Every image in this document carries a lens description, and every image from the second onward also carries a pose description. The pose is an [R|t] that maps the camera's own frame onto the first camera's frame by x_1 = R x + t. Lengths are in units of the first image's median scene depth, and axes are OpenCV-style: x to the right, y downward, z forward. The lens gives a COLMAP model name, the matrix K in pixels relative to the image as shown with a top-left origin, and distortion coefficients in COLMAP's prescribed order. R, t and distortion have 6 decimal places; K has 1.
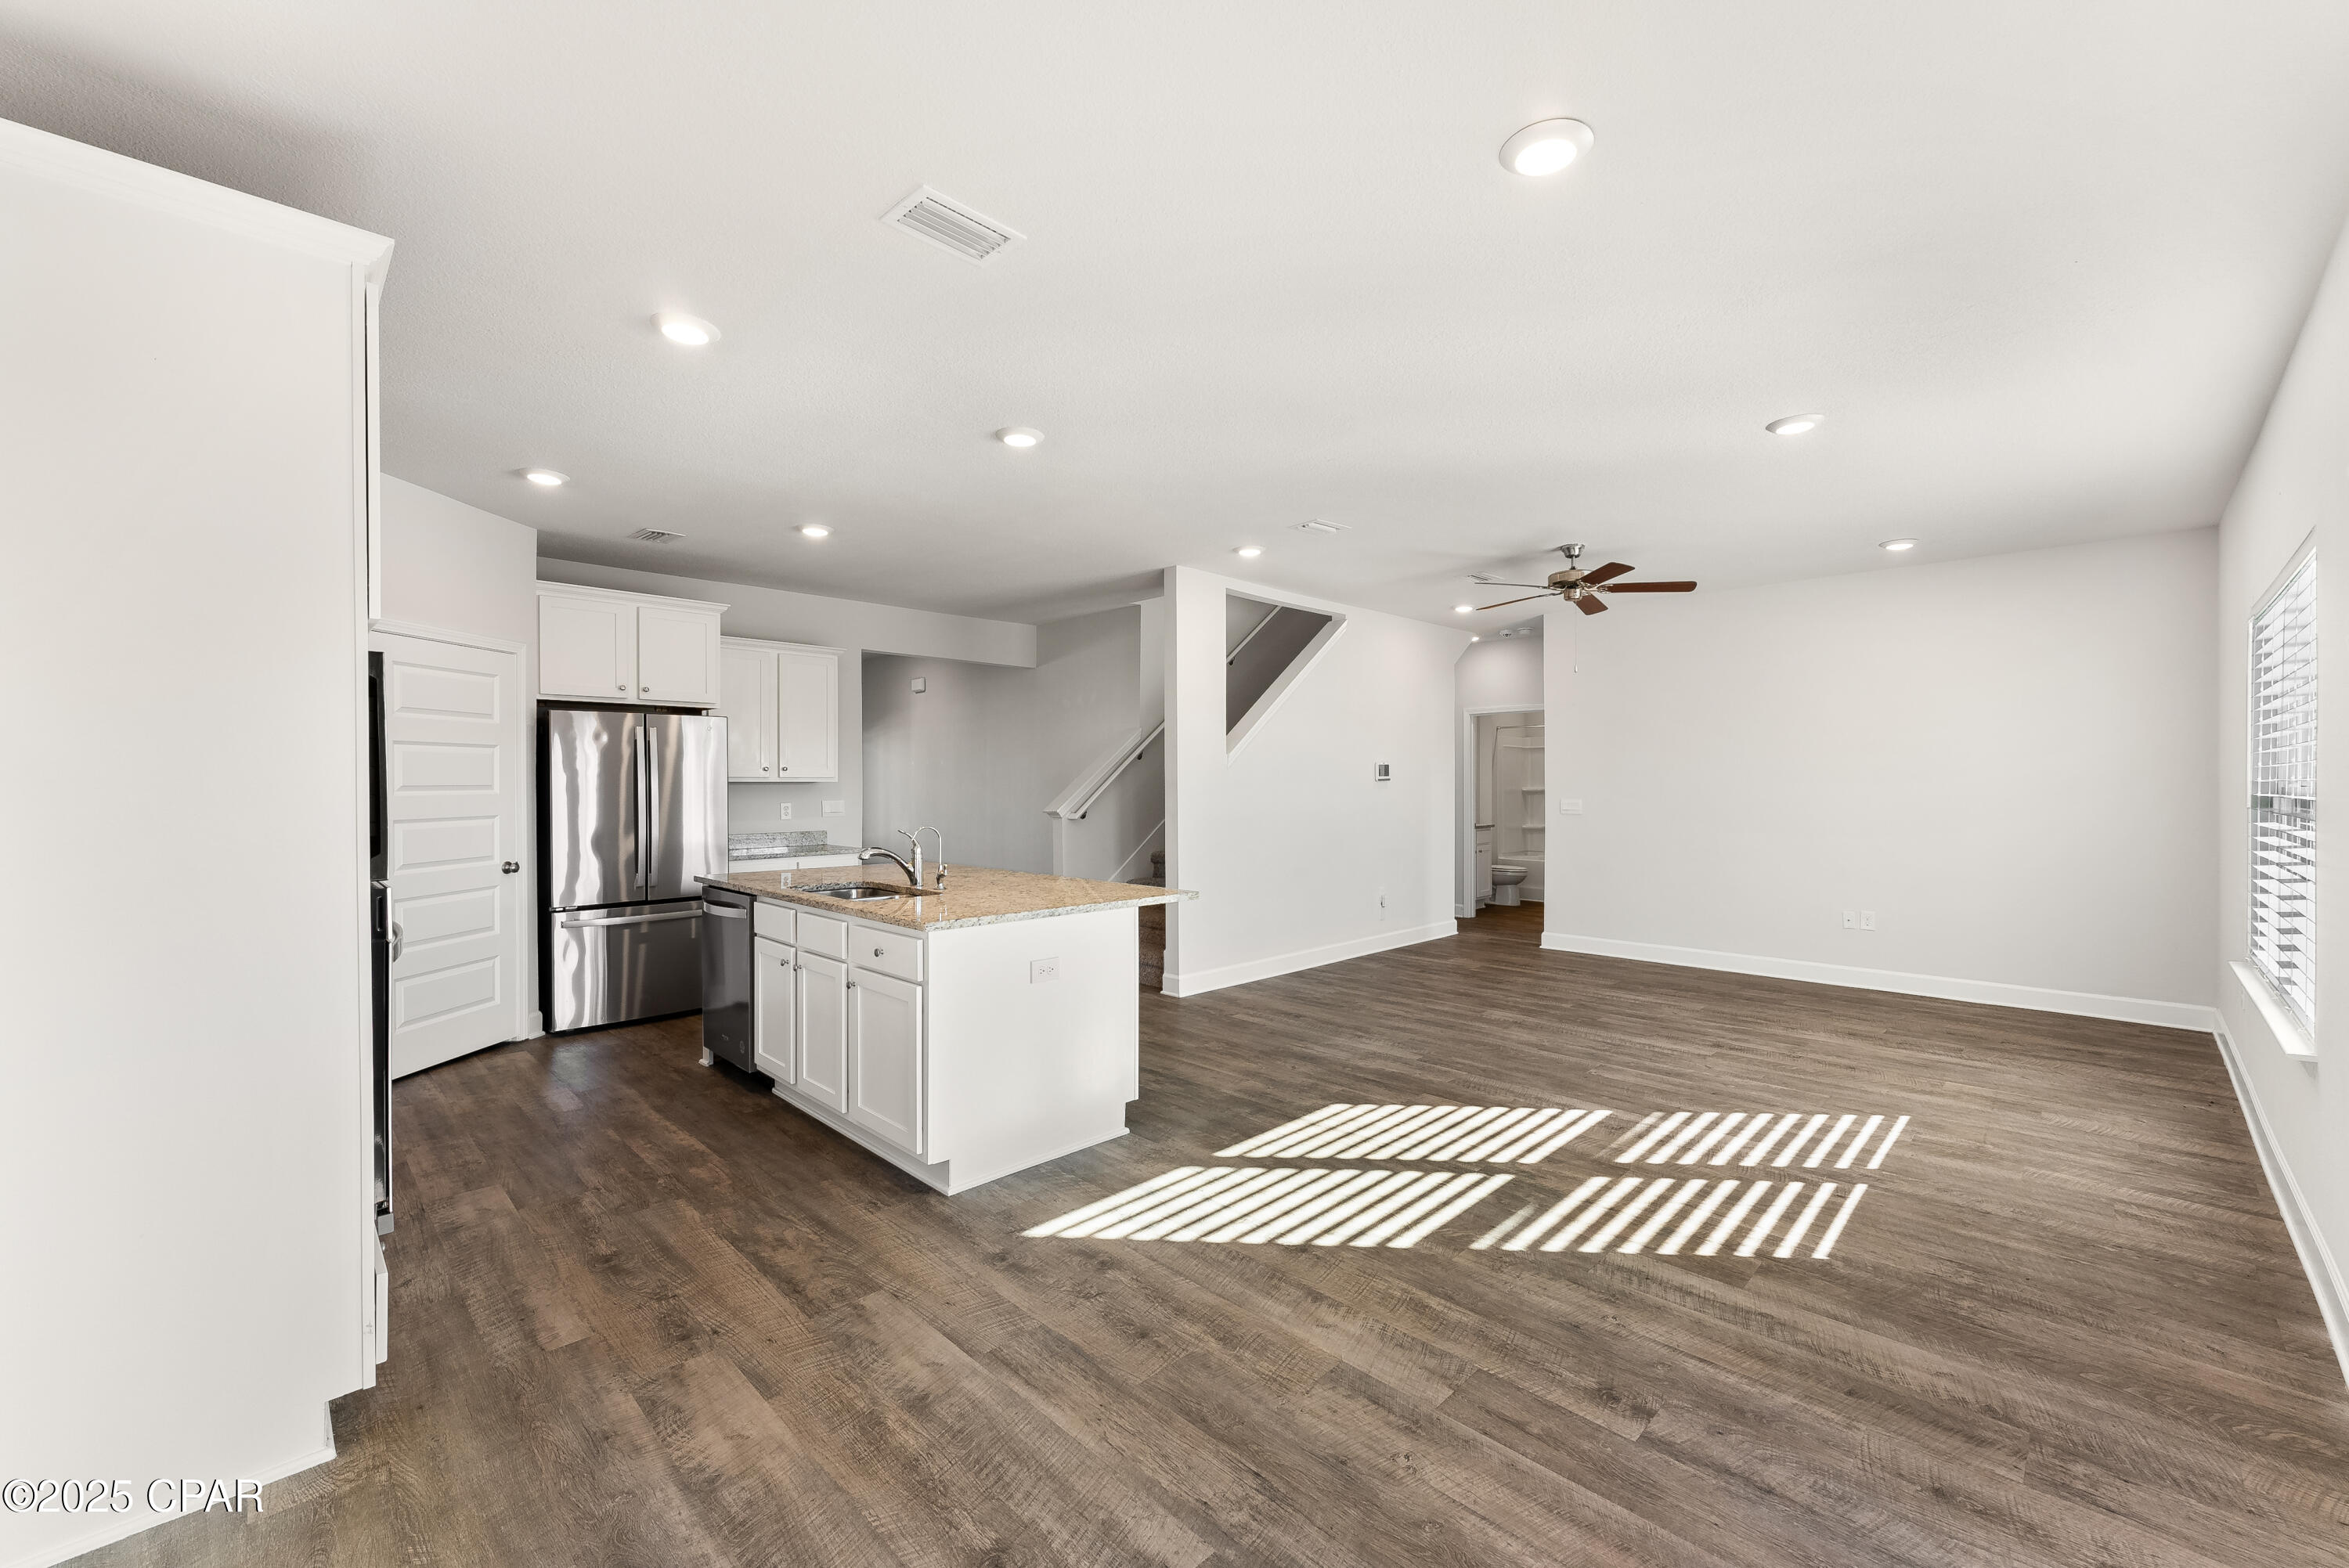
lens RADIAL K [[934.1, 0, 1164.3], [0, 934.1, 788.3], [0, 0, 1]] dist [0.000482, 0.000162]
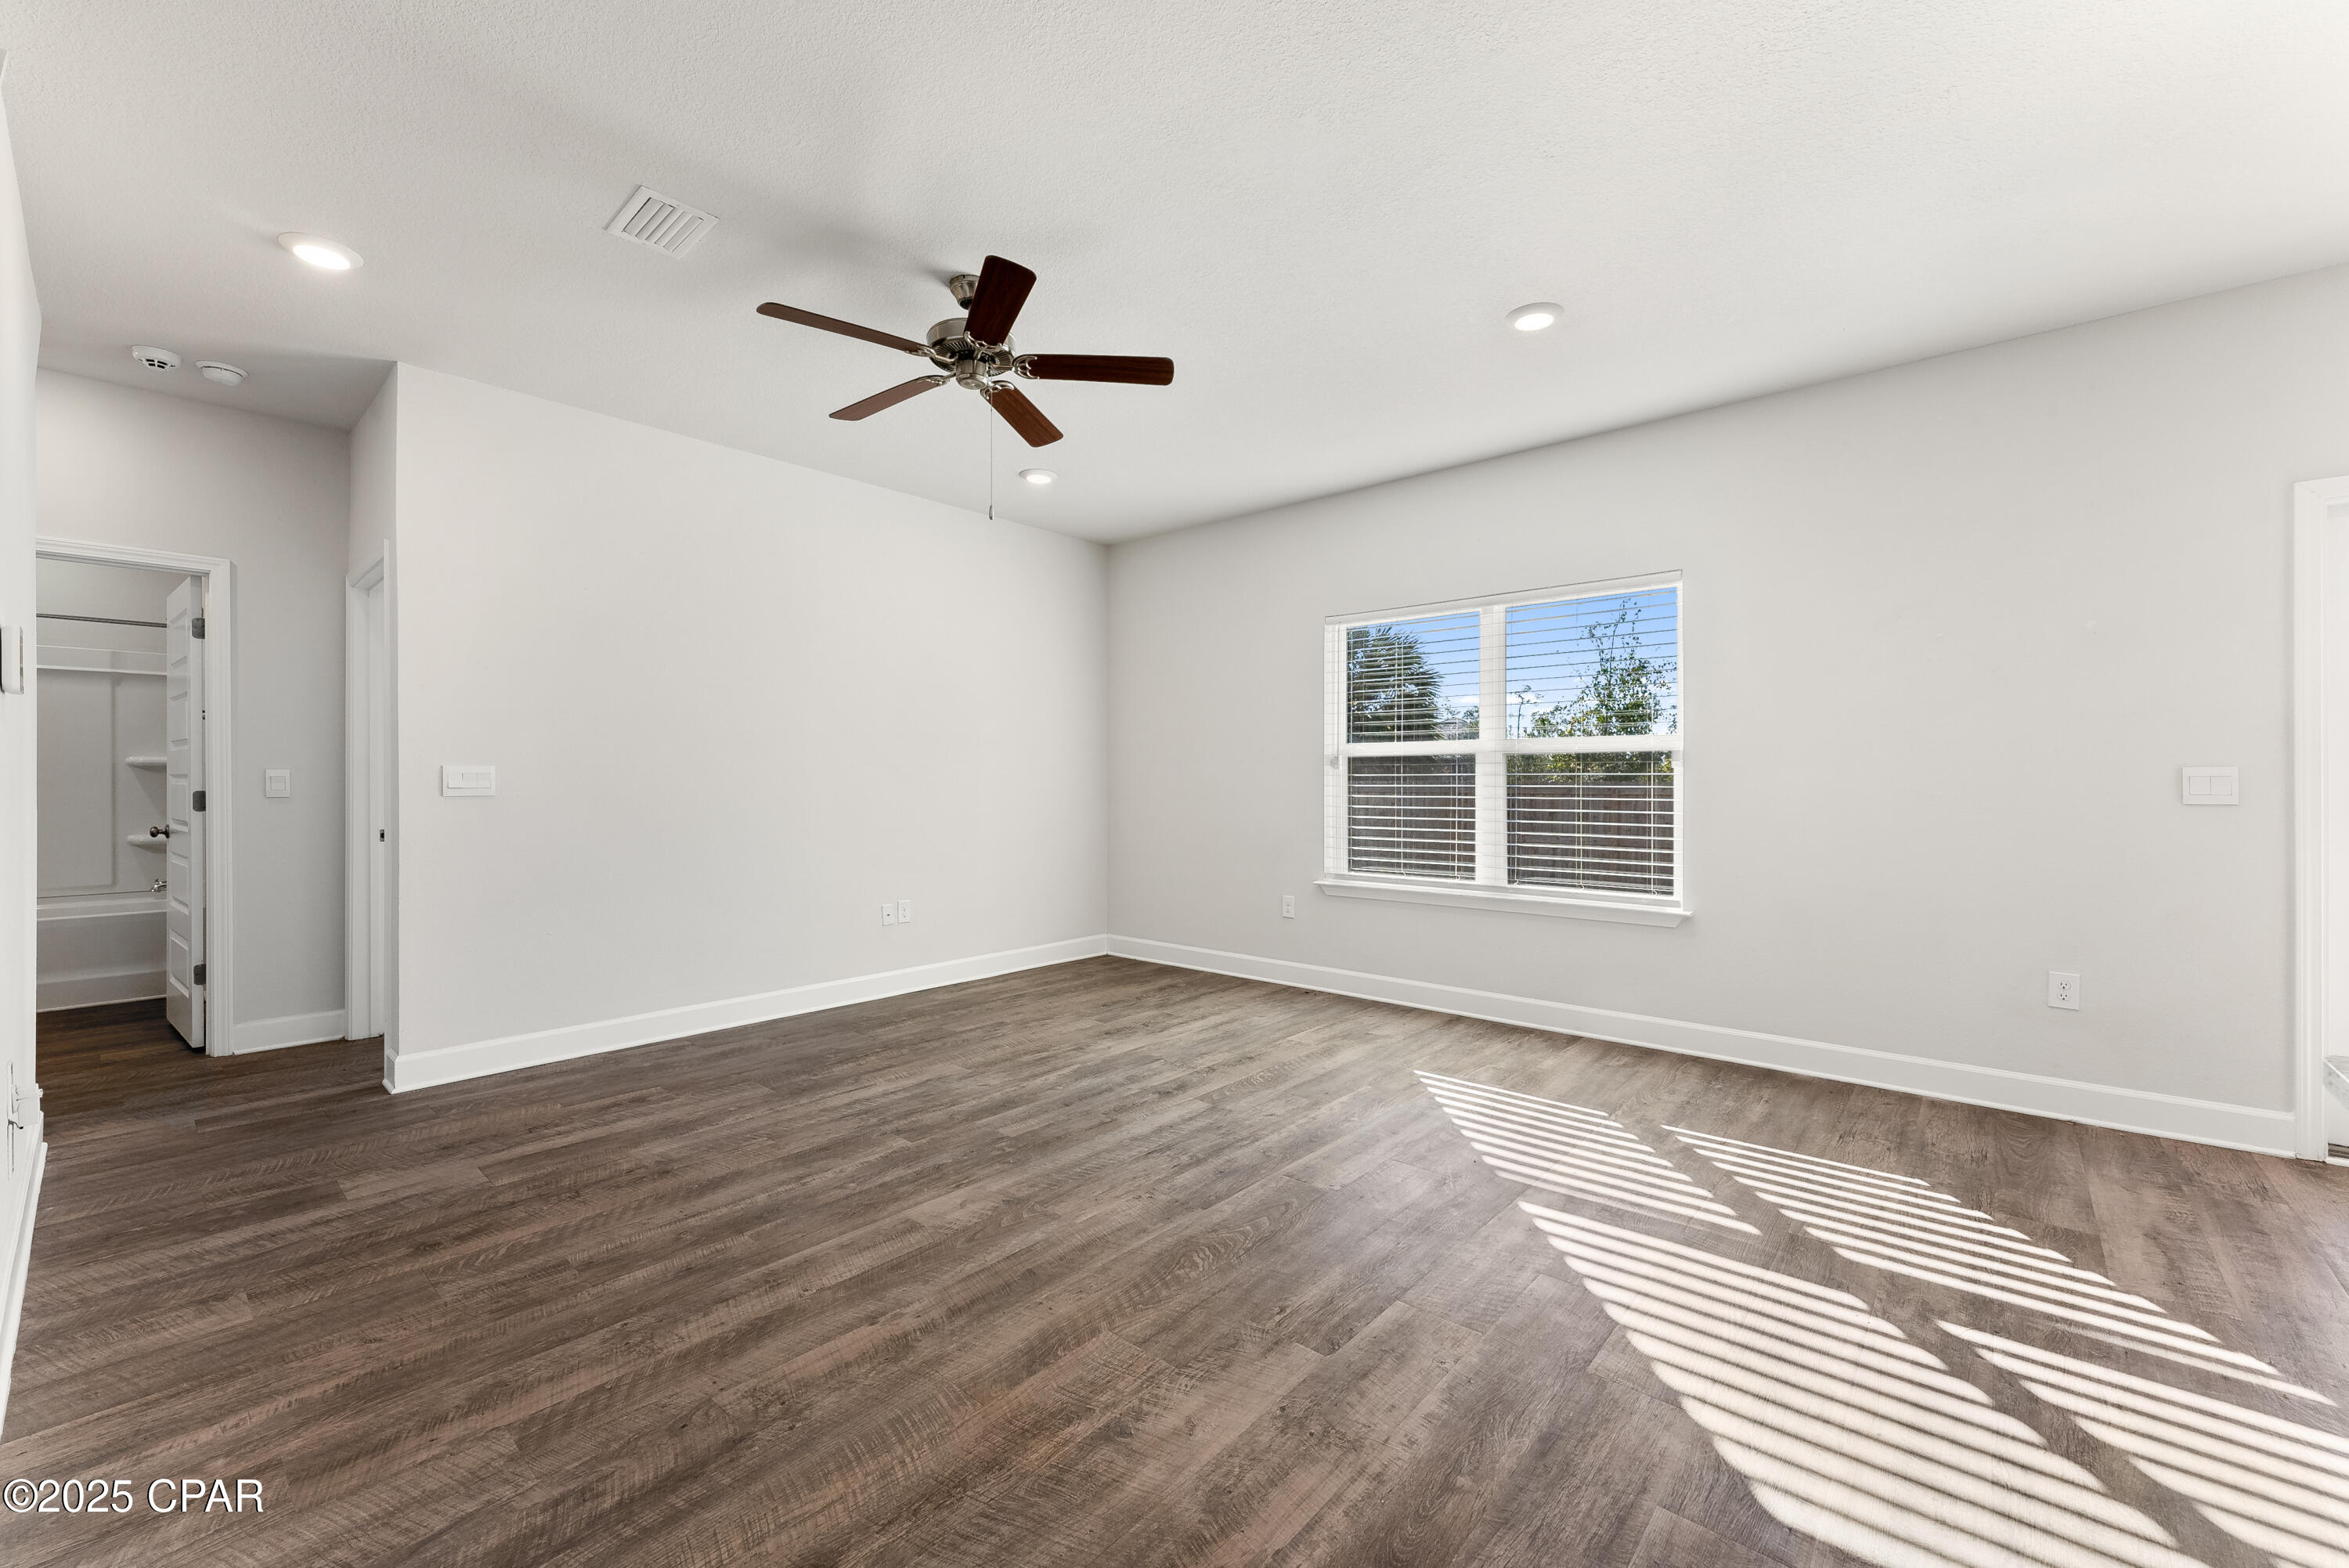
lens RADIAL K [[935.7, 0, 1205.0], [0, 935.7, 786.2], [0, 0, 1]] dist [-0.000516, -0.000038]
pose [[-0.088128, -0.006197, 0.996090, -0.188616], [0.006530, 0.999956, 0.006799, 0.046759], [-0.996088, 0.007104, -0.088084, 1.480703]]
